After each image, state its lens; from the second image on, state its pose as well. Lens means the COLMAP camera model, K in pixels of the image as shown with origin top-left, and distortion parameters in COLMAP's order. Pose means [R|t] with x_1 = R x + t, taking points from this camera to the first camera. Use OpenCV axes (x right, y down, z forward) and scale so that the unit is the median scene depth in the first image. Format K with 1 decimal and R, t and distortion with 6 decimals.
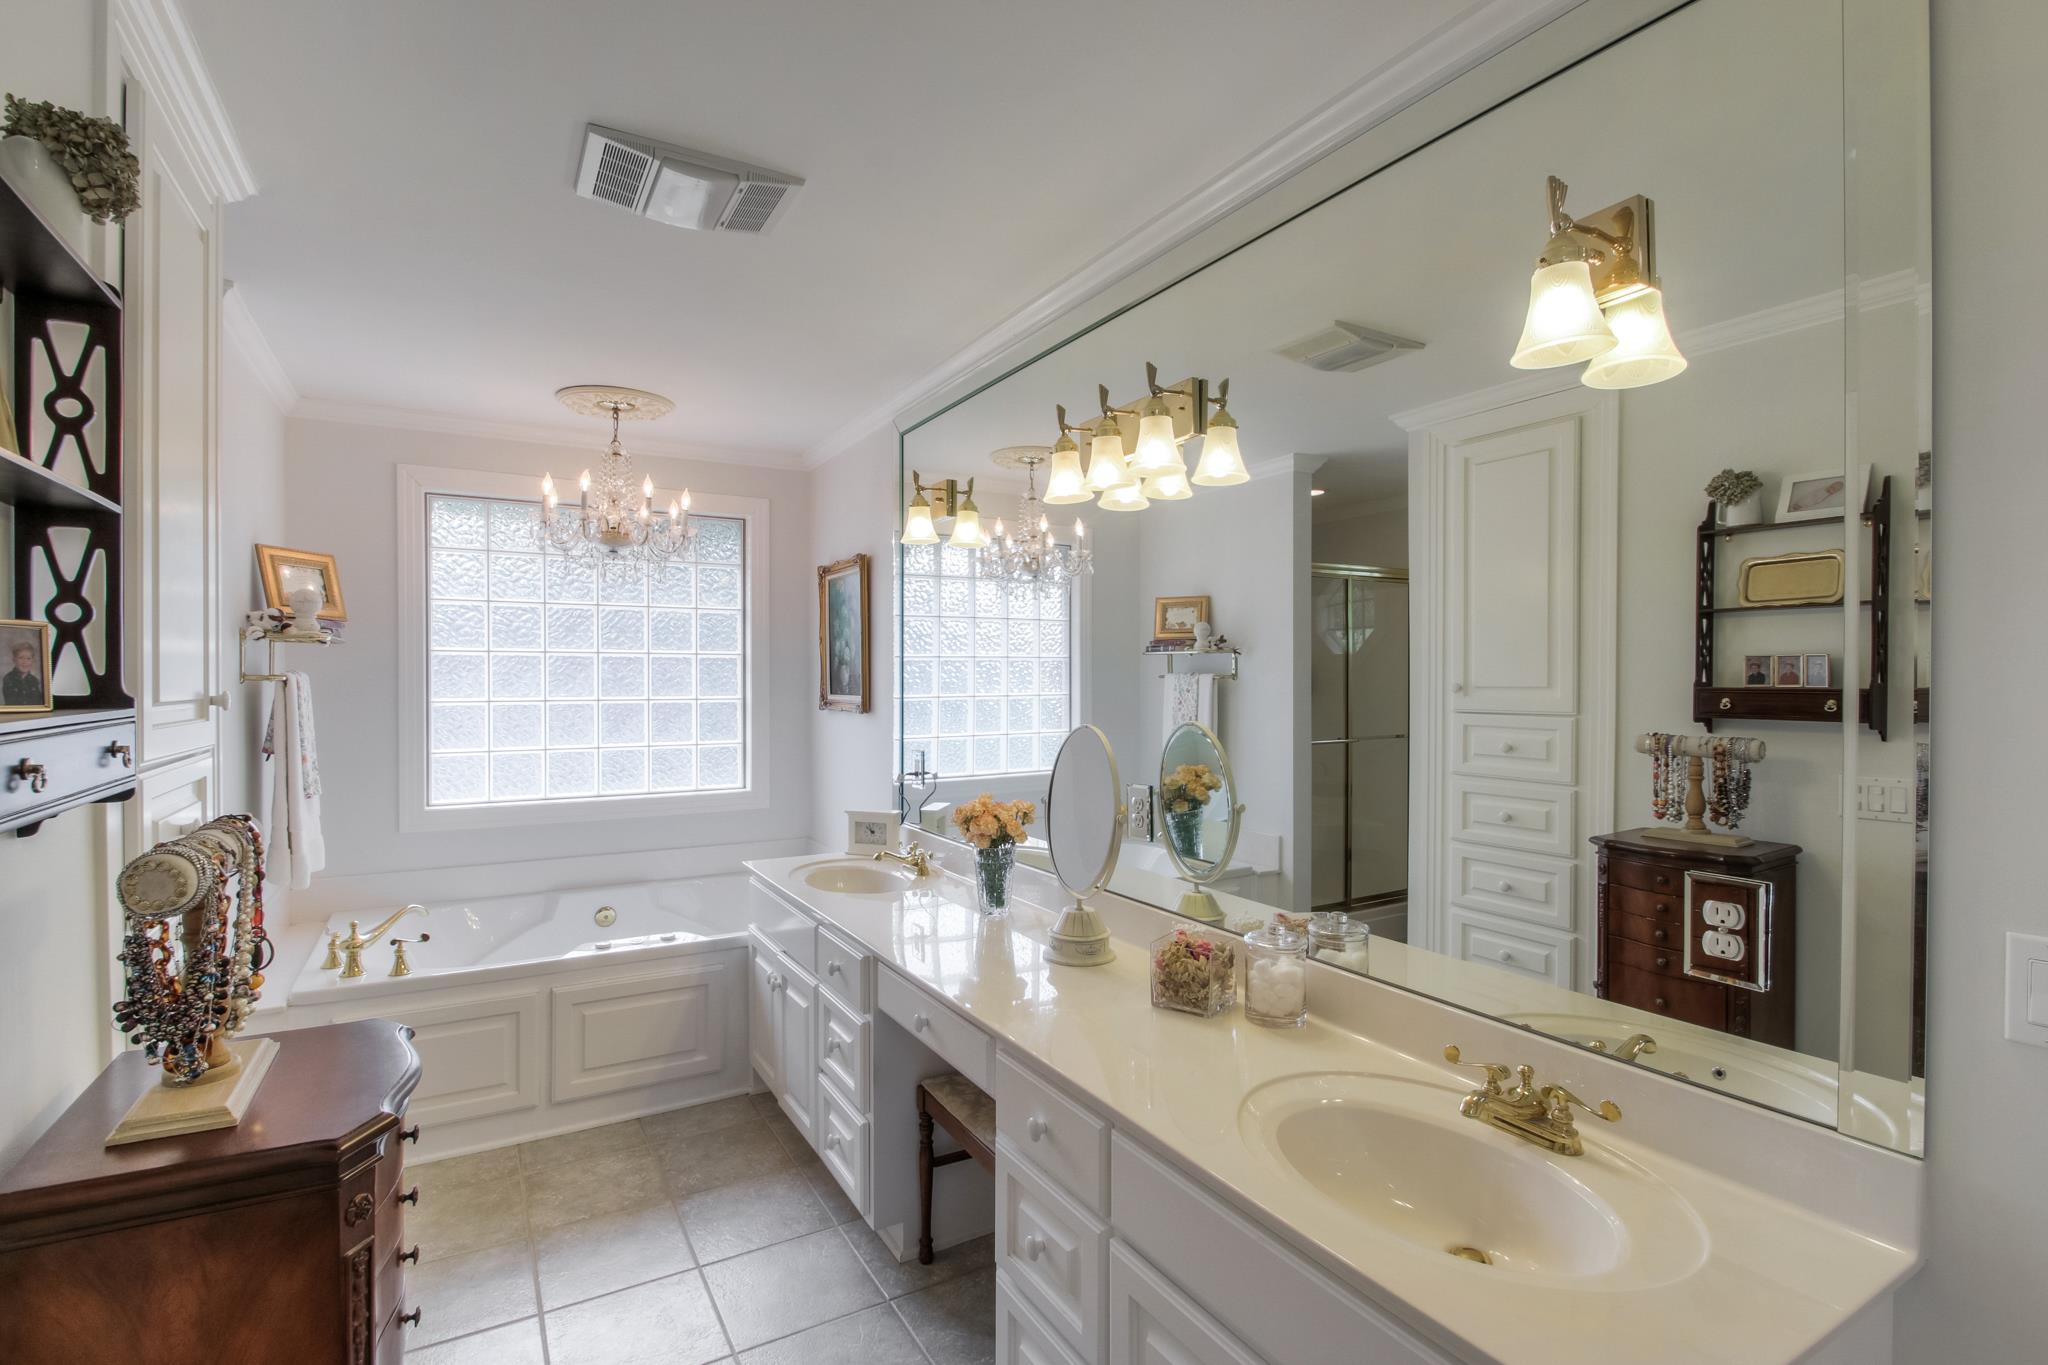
lens RADIAL K [[954.1, 0, 1021.5], [0, 954.1, 685.5], [0, 0, 1]] dist [0.016796, -0.001294]
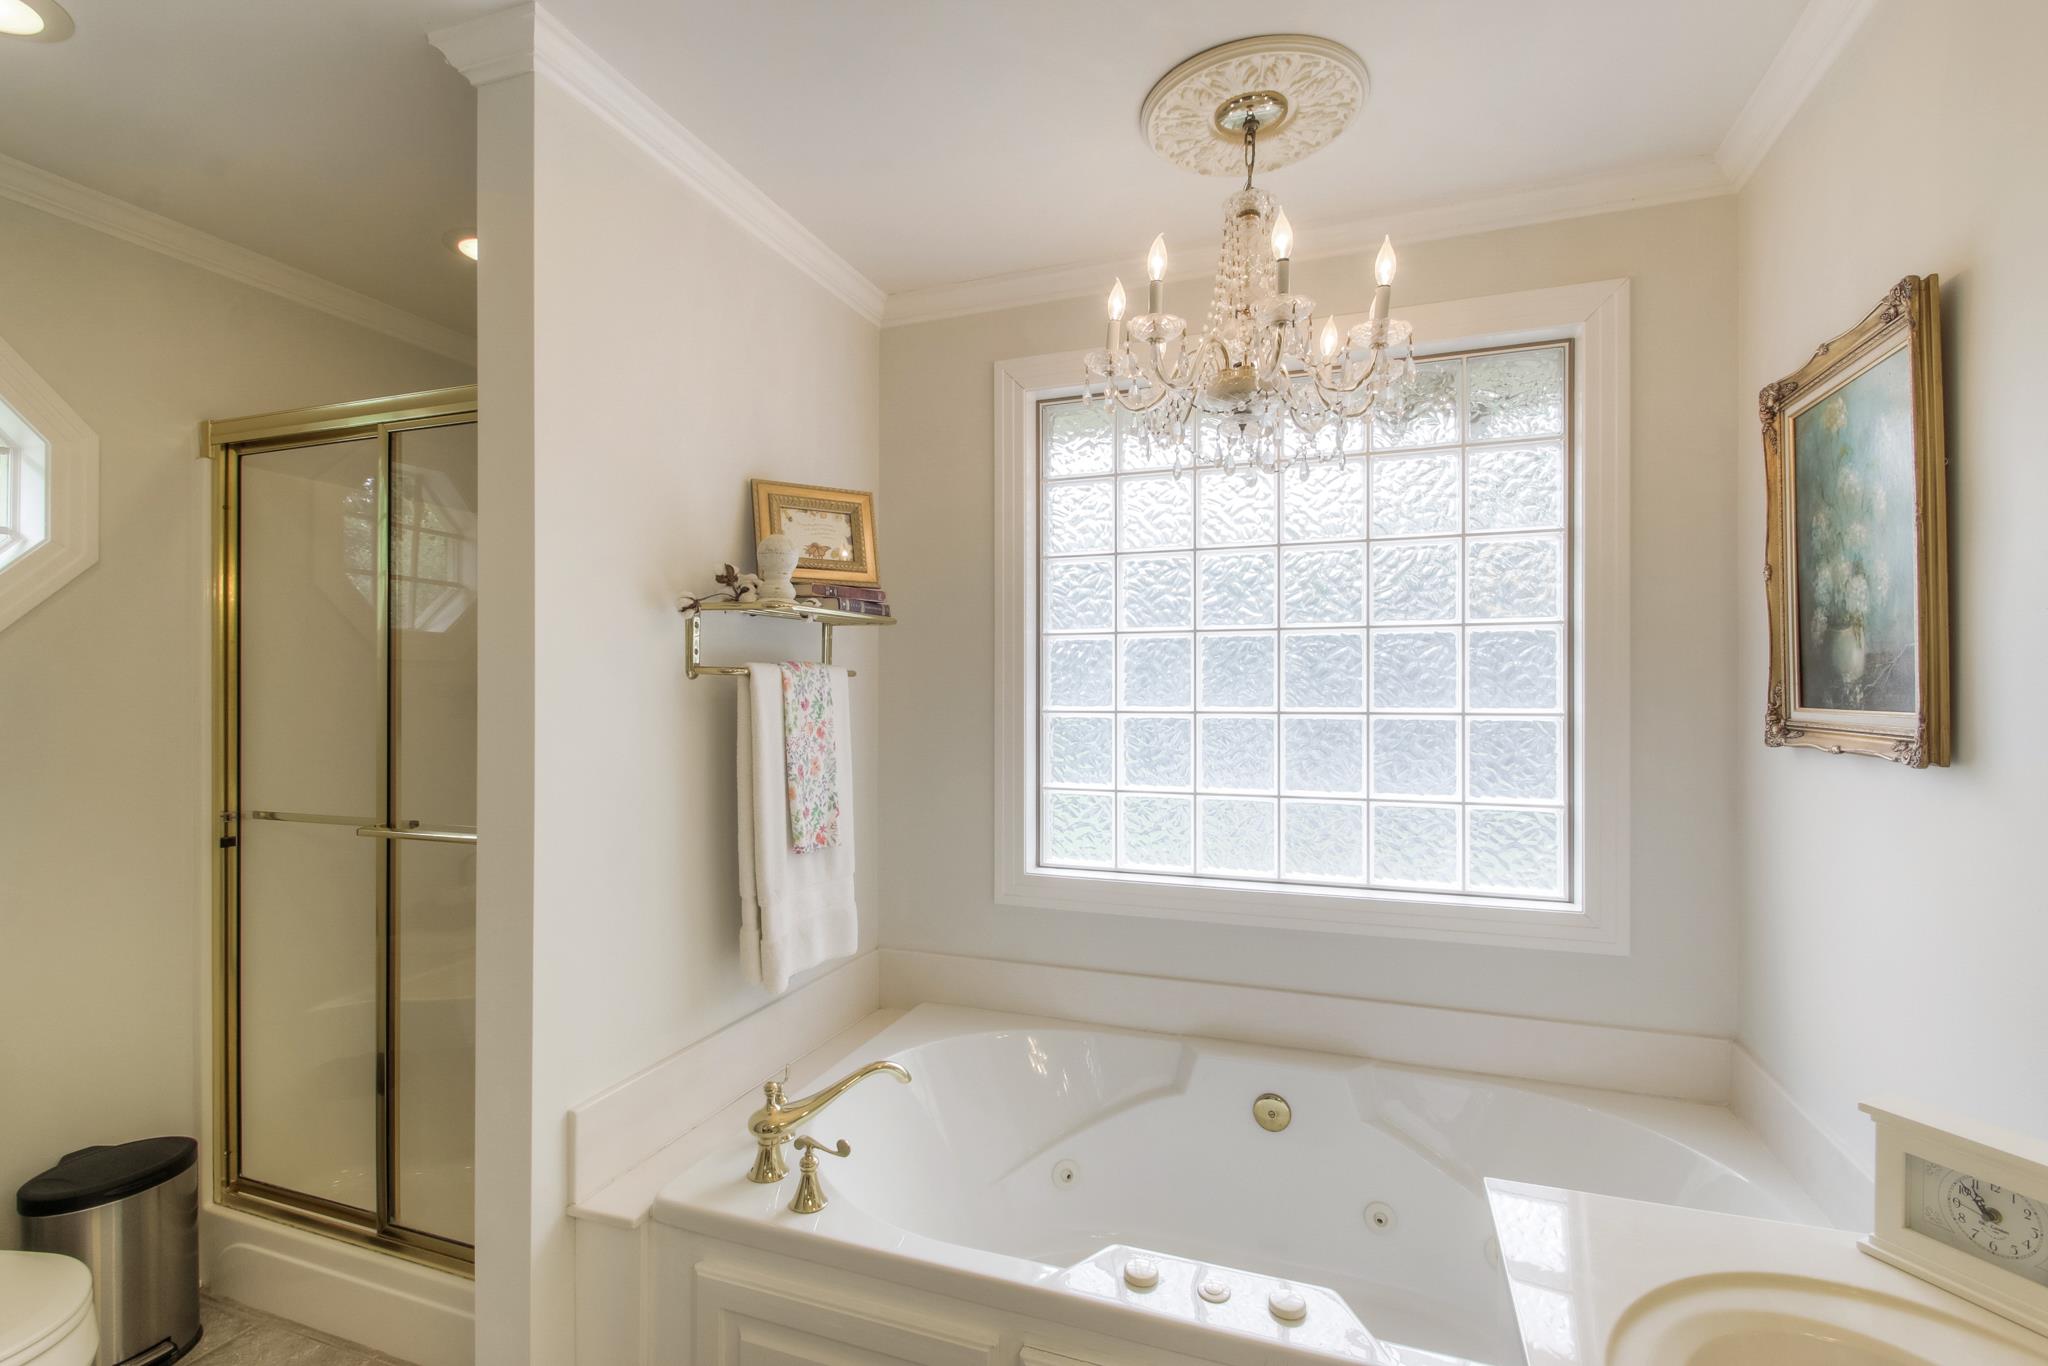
lens RADIAL K [[954.1, 0, 1015.4], [0, 954.1, 687.6], [0, 0, 1]] dist [0.016796, -0.001294]
pose [[0.637264, -0.003771, -0.770637, -0.103818], [-0.004495, 0.999953, -0.008610, 0.006167], [0.770633, 0.008951, 0.637217, 0.517118]]
